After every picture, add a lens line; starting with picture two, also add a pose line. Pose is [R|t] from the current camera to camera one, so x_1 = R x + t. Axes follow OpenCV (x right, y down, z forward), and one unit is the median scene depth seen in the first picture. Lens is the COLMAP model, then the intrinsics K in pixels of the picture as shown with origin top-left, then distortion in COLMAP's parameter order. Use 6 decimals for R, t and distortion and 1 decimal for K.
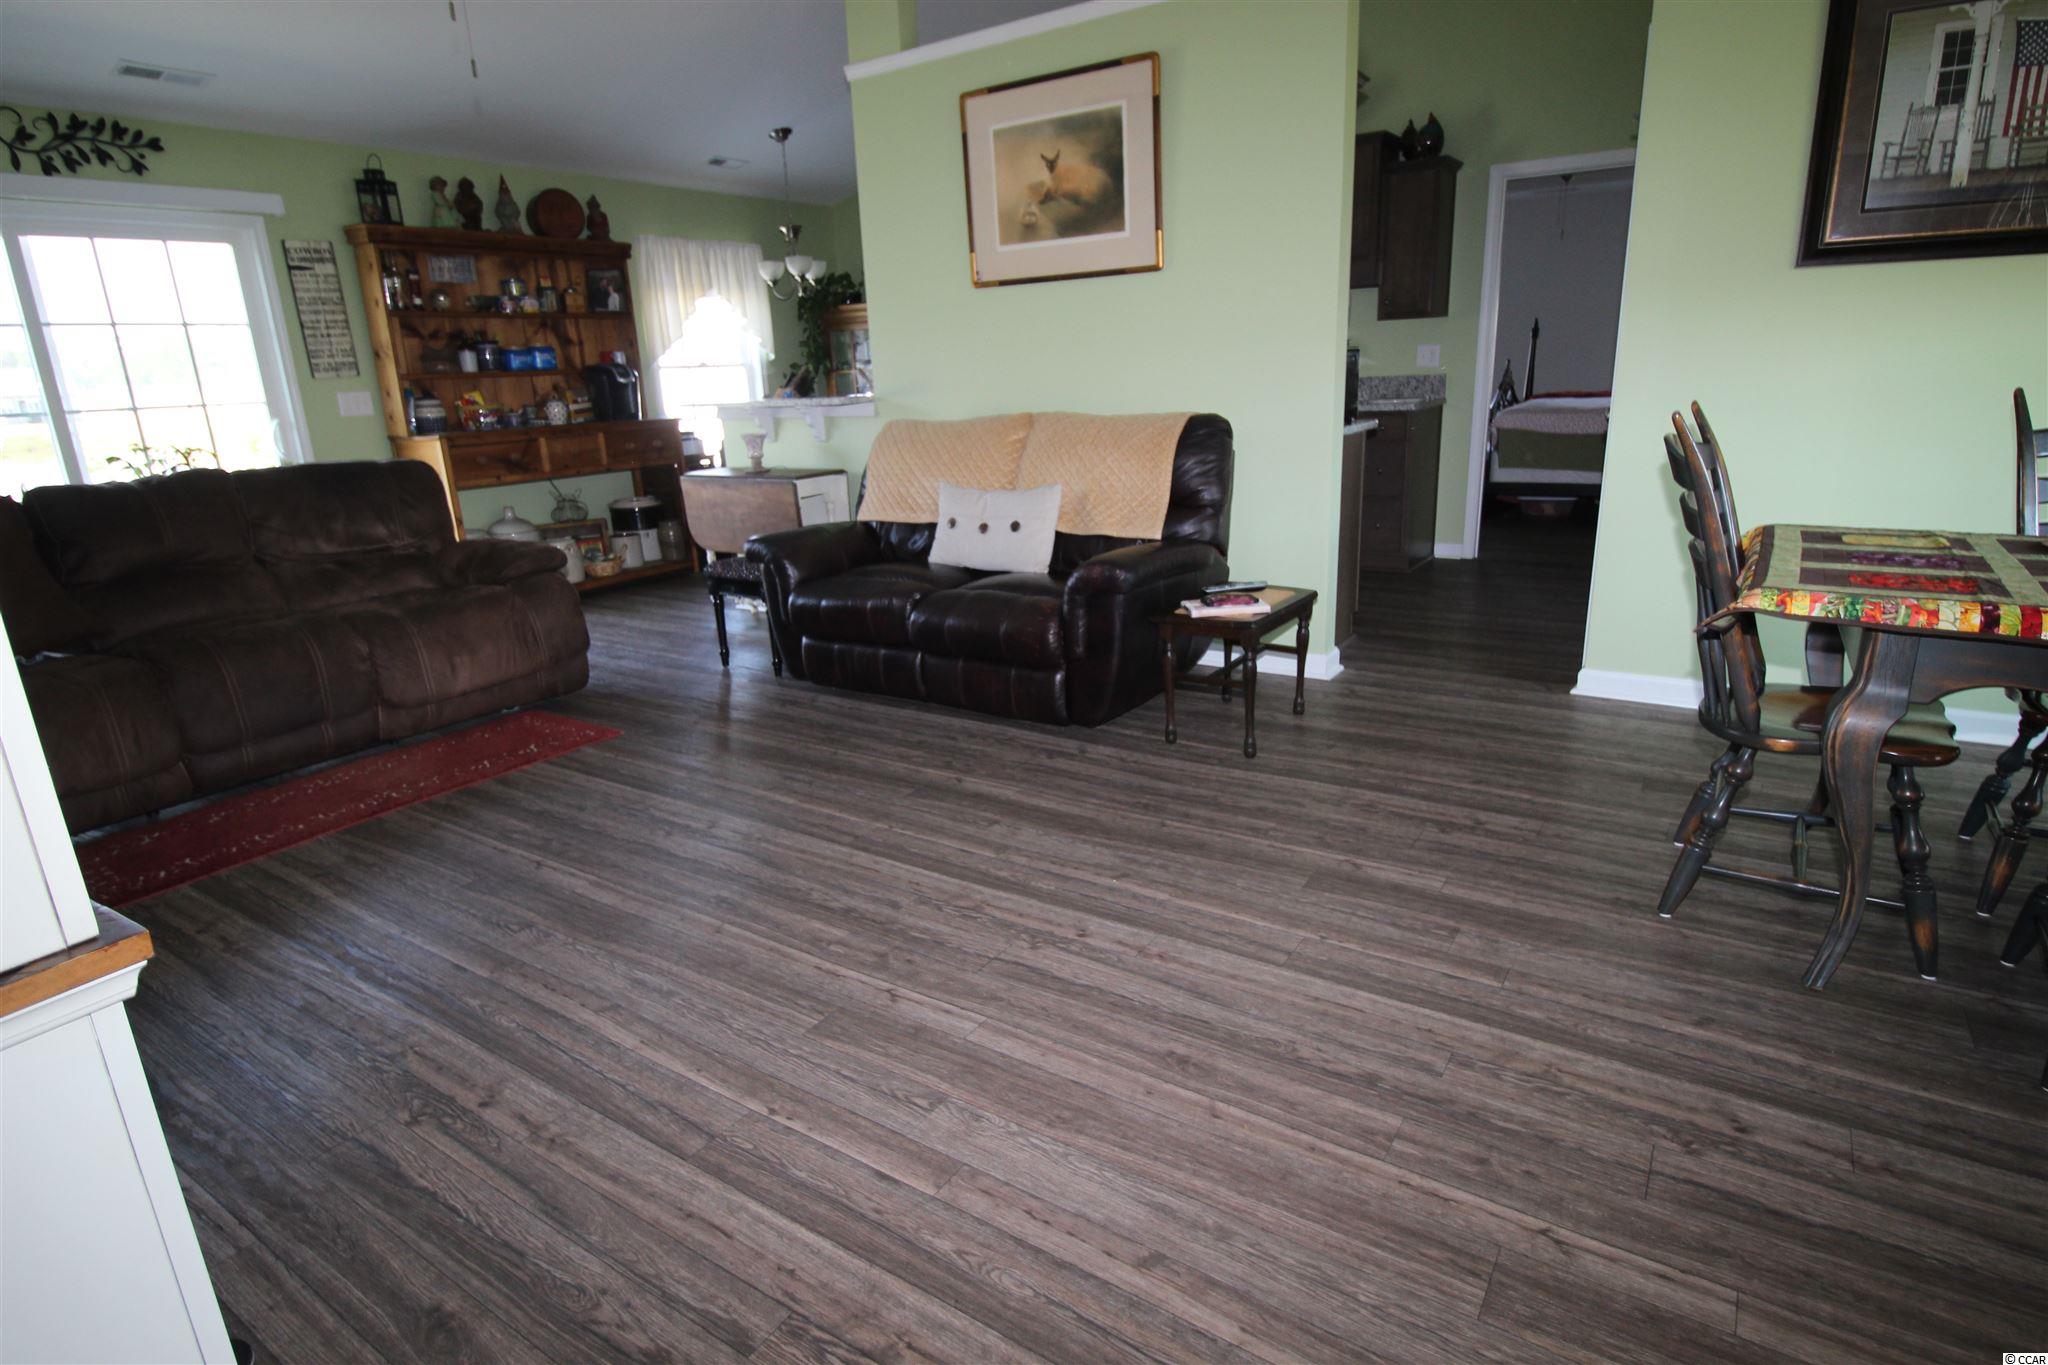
lens RADIAL K [[1080.7, 0, 1035.1], [0, 1080.7, 684.0], [0, 0, 1]] dist [-0.002126, -0.010601]
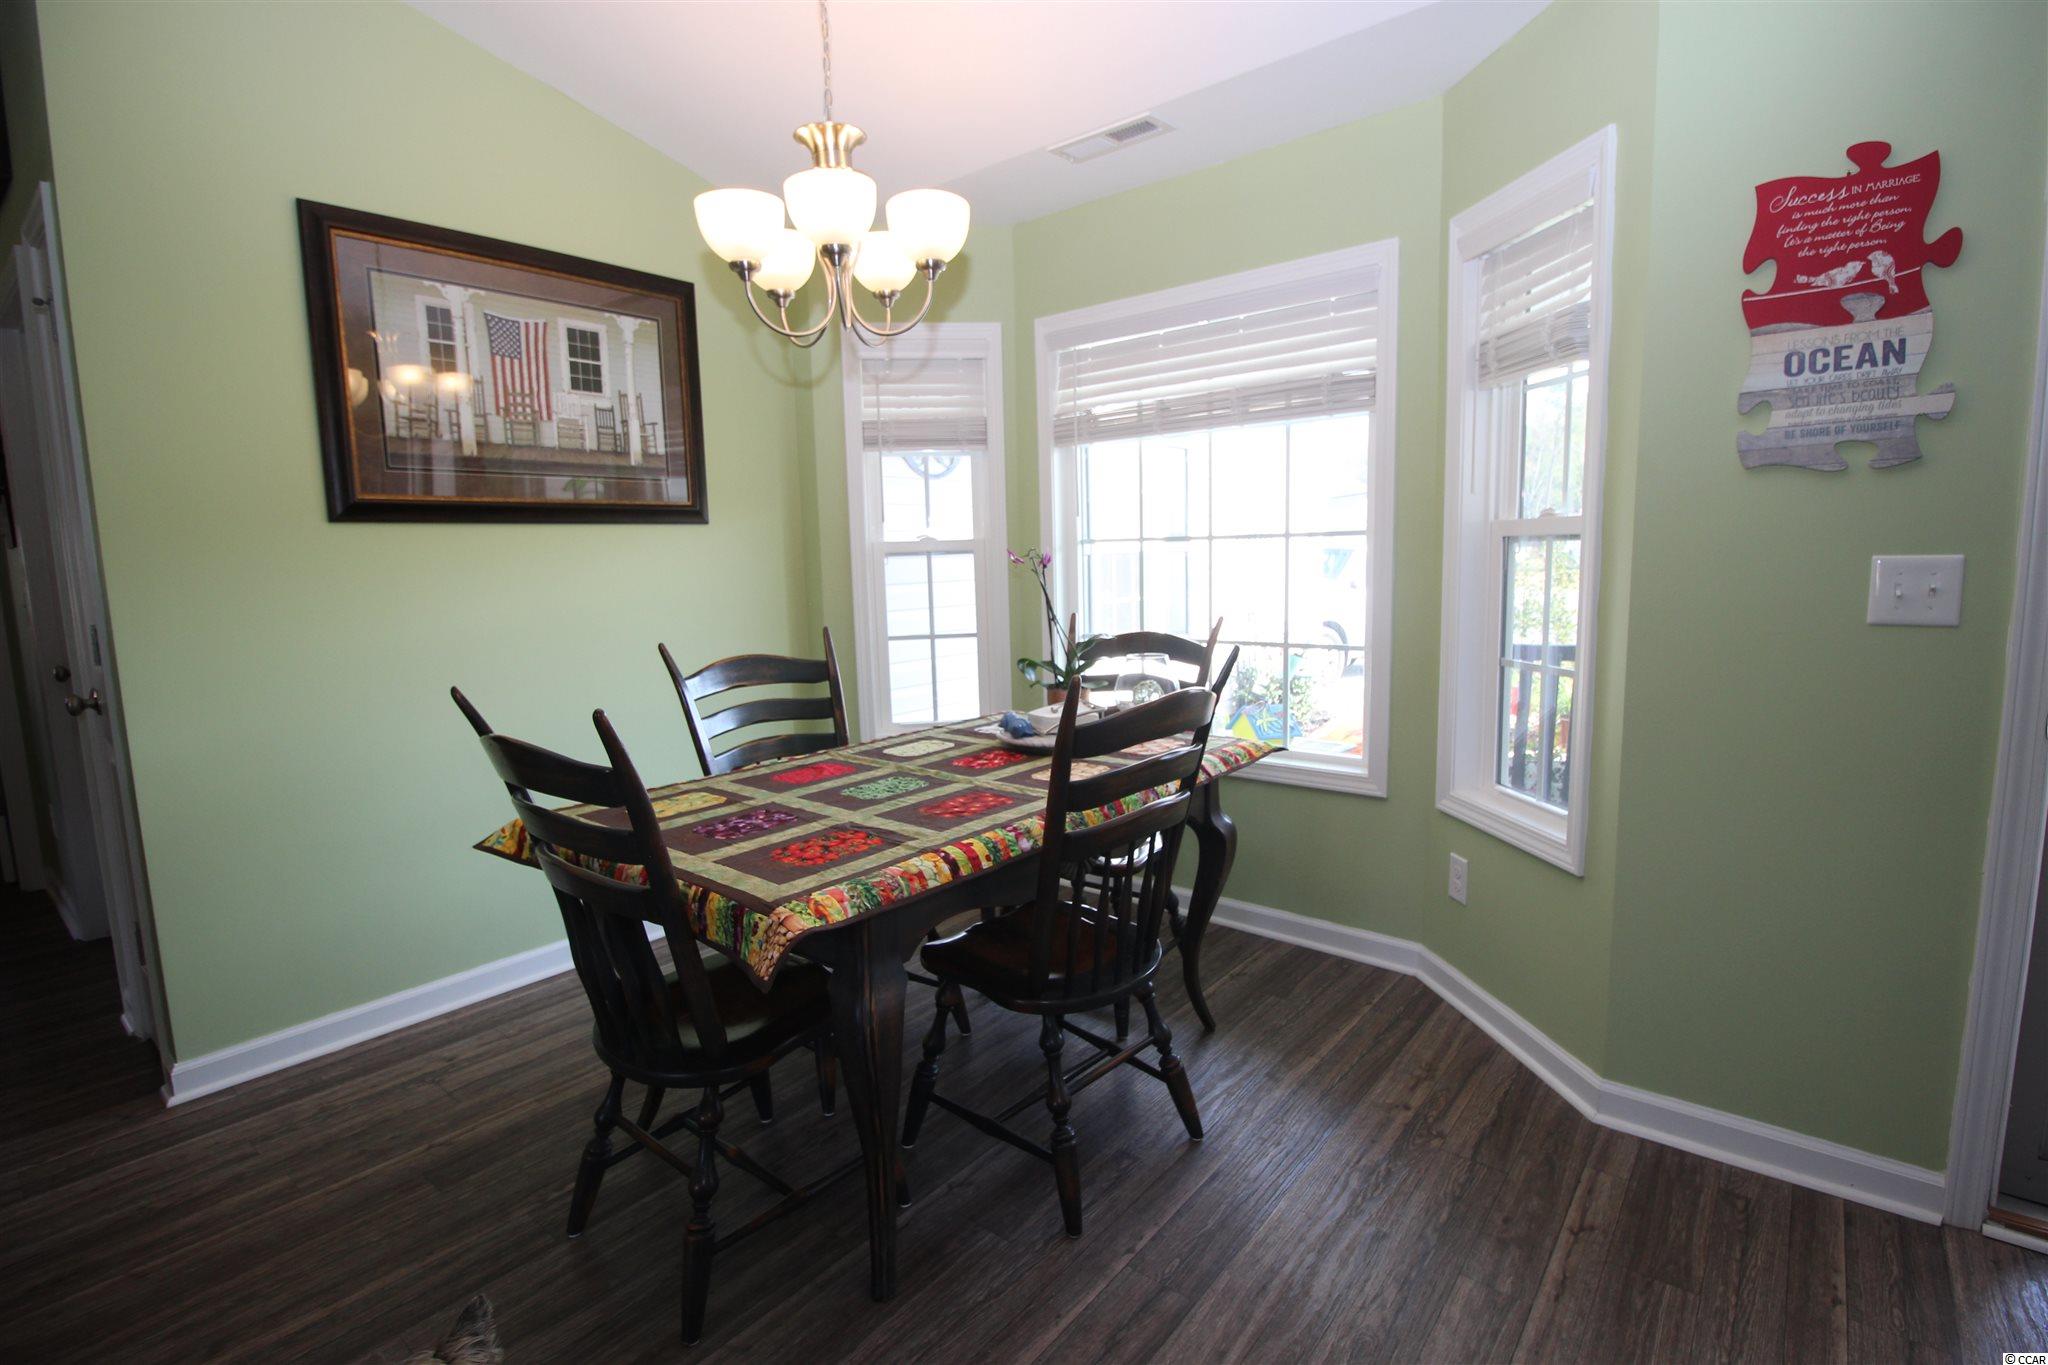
lens RADIAL K [[956.5, 0, 1027.4], [0, 956.5, 680.5], [0, 0, 1]] dist [-0.007596, -0.007710]
pose [[0.108169, -0.095632, 0.989522, -0.001595], [0.300609, 0.951912, 0.059136, -0.100349], [-0.947594, 0.291063, 0.131715, 0.284887]]
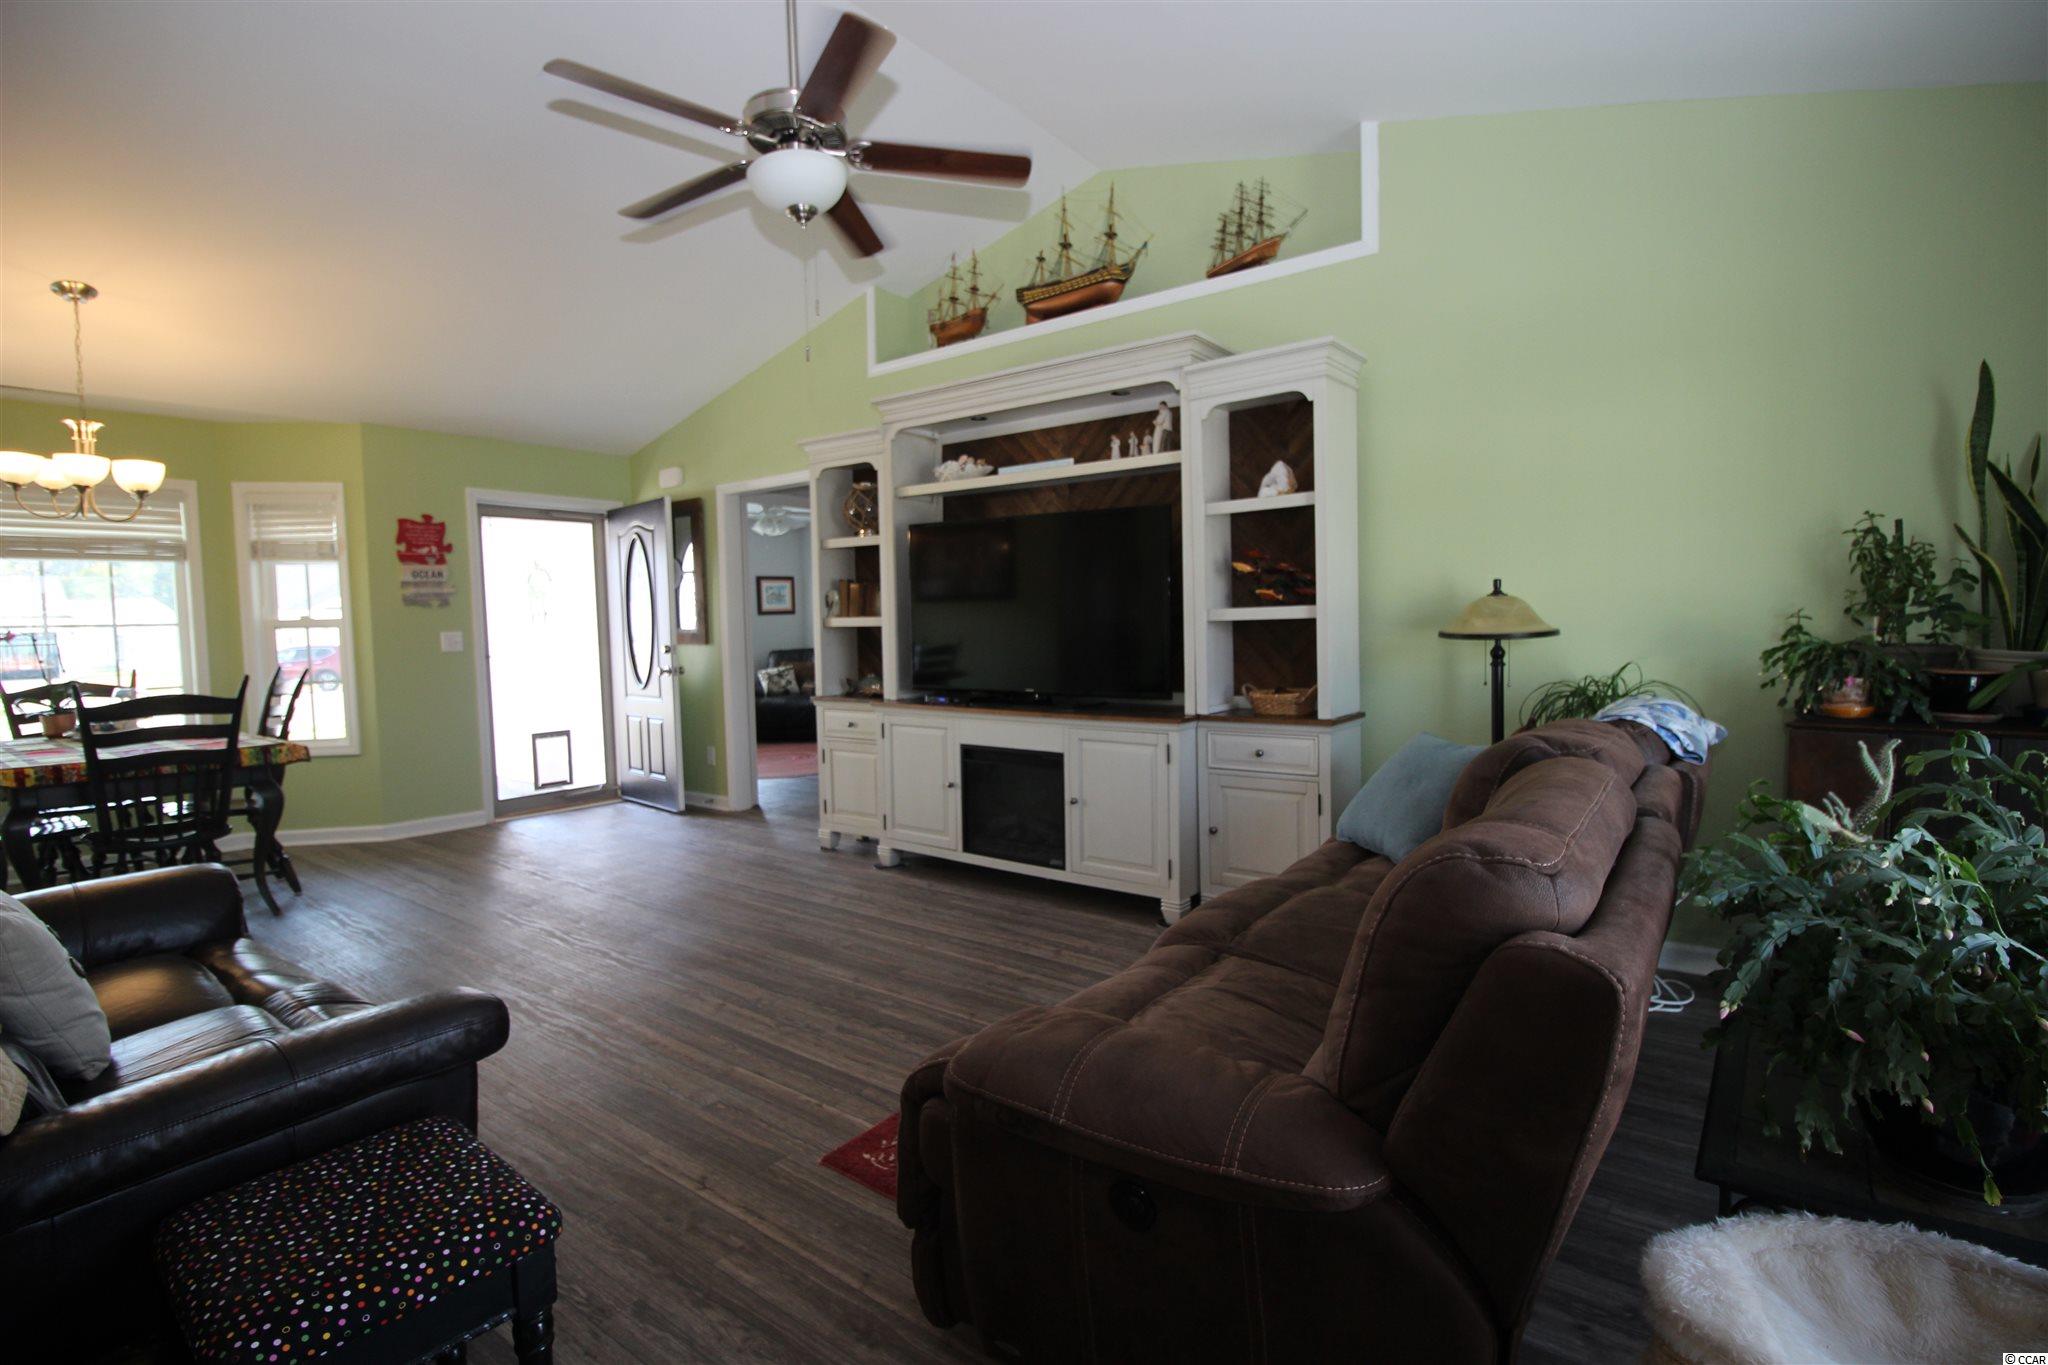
lens RADIAL K [[956.5, 0, 1038.9], [0, 956.5, 677.2], [0, 0, 1]] dist [-0.007596, -0.007710]
pose [[-0.996123, 0.057537, 0.066541, -0.473983], [0.076513, 0.939938, 0.332660, -0.332857], [-0.043404, 0.336462, -0.940696, 1.193799]]
